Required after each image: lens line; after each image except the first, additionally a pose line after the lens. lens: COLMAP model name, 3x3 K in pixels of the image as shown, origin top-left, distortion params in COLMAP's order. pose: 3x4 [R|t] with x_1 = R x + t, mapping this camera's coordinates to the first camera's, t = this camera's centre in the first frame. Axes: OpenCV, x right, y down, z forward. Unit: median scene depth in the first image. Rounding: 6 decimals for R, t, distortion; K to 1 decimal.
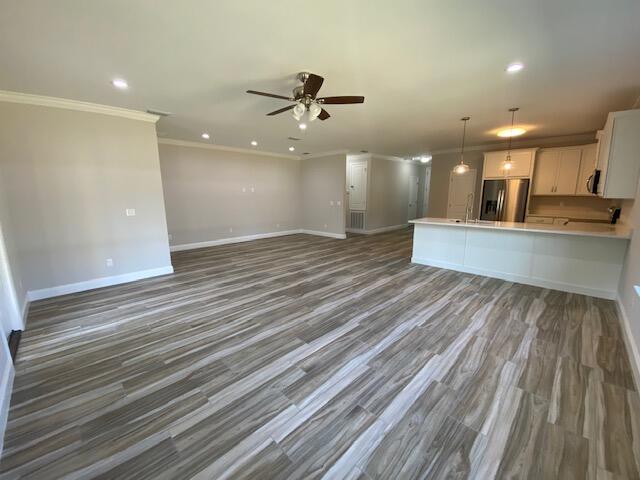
lens RADIAL K [[258.1, 0, 320.0], [0, 258.1, 240.0], [0, 0, 1]] dist [0.016827, -0.000118]
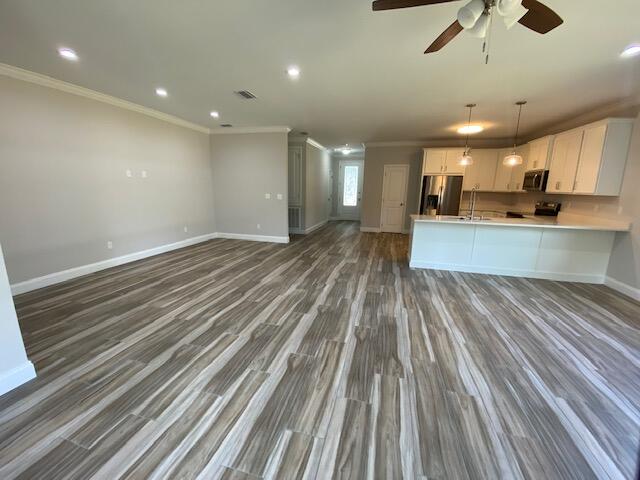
lens RADIAL K [[258.6, 0, 318.0], [0, 258.6, 239.7], [0, 0, 1]] dist [0.020106, -0.021156]
pose [[0.864545, -0.078000, 0.496466, -0.378413], [0.065525, 0.996944, 0.042526, -0.070043], [-0.498266, -0.004235, 0.867014, 0.466196]]
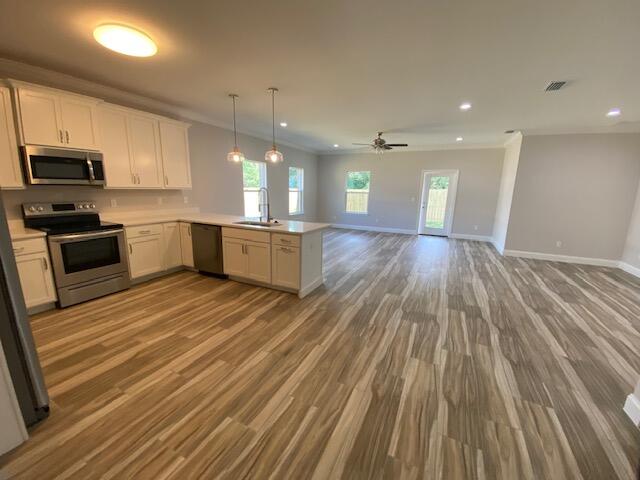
lens RADIAL K [[258.6, 0, 318.0], [0, 258.6, 239.7], [0, 0, 1]] dist [0.020106, -0.021156]
pose [[-0.947092, 0.047100, -0.317487, 0.680337], [-0.073981, 0.930503, 0.358734, -0.331479], [0.312319, 0.363243, -0.877788, 1.828383]]
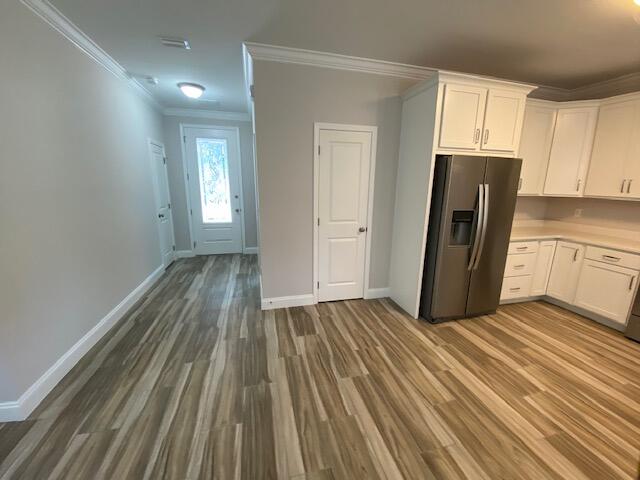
lens RADIAL K [[258.6, 0, 318.0], [0, 258.6, 239.7], [0, 0, 1]] dist [0.020106, -0.021156]
pose [[0.510353, -0.167214, 0.843552, 0.326500], [0.135584, 0.984291, 0.113083, -0.257707], [-0.849210, 0.056660, 0.525008, 1.407131]]
